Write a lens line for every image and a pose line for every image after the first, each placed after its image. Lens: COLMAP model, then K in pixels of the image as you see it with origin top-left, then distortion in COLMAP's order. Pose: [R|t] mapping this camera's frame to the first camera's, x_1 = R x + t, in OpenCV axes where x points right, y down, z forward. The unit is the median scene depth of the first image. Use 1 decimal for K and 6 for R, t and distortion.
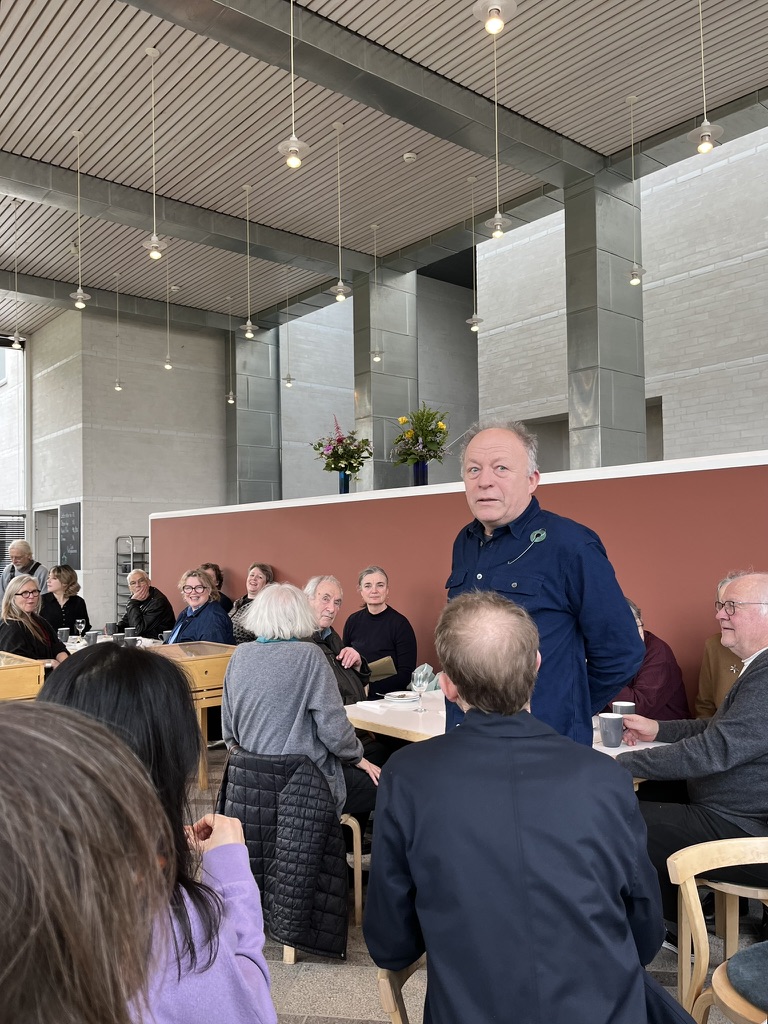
lens RADIAL K [[792.0, 0, 384.0], [0, 792.0, 512.0], [0, 0, 1]] dist [0.078981, 0.001972]
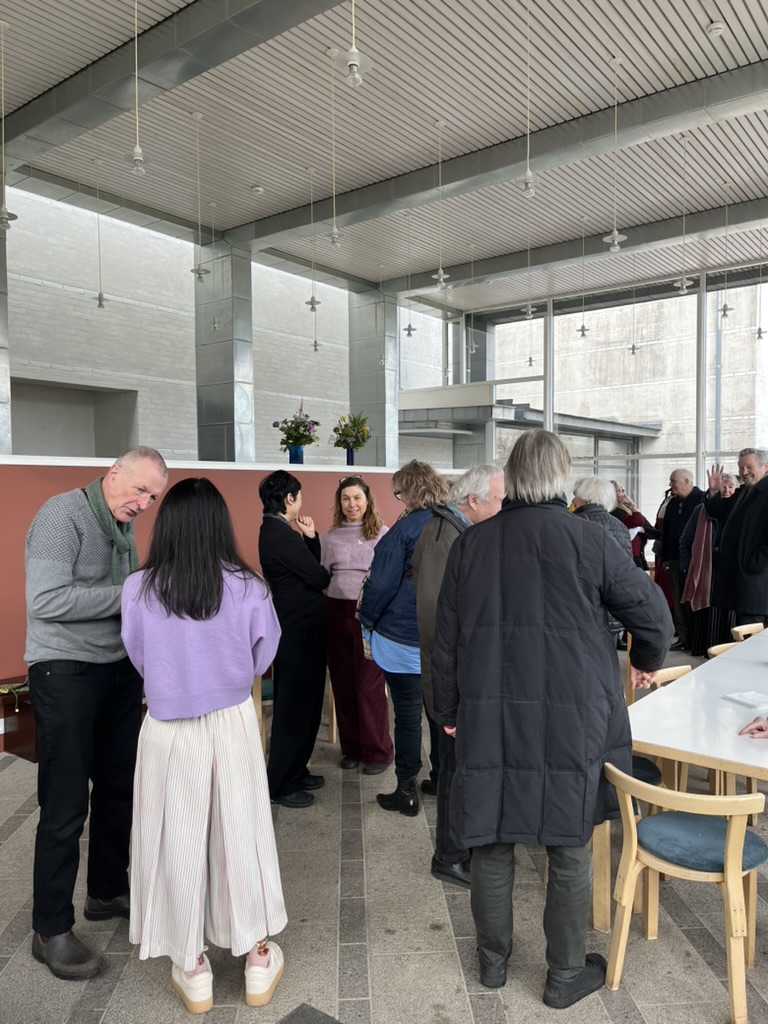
lens RADIAL K [[792.0, 0, 384.0], [0, 792.0, 512.0], [0, 0, 1]] dist [0.078981, 0.001972]
pose [[-0.212255, -0.012059, 0.977140, -1.069740], [-0.020949, 0.999750, 0.007787, 0.035181], [-0.976990, -0.018817, -0.212455, 0.937123]]
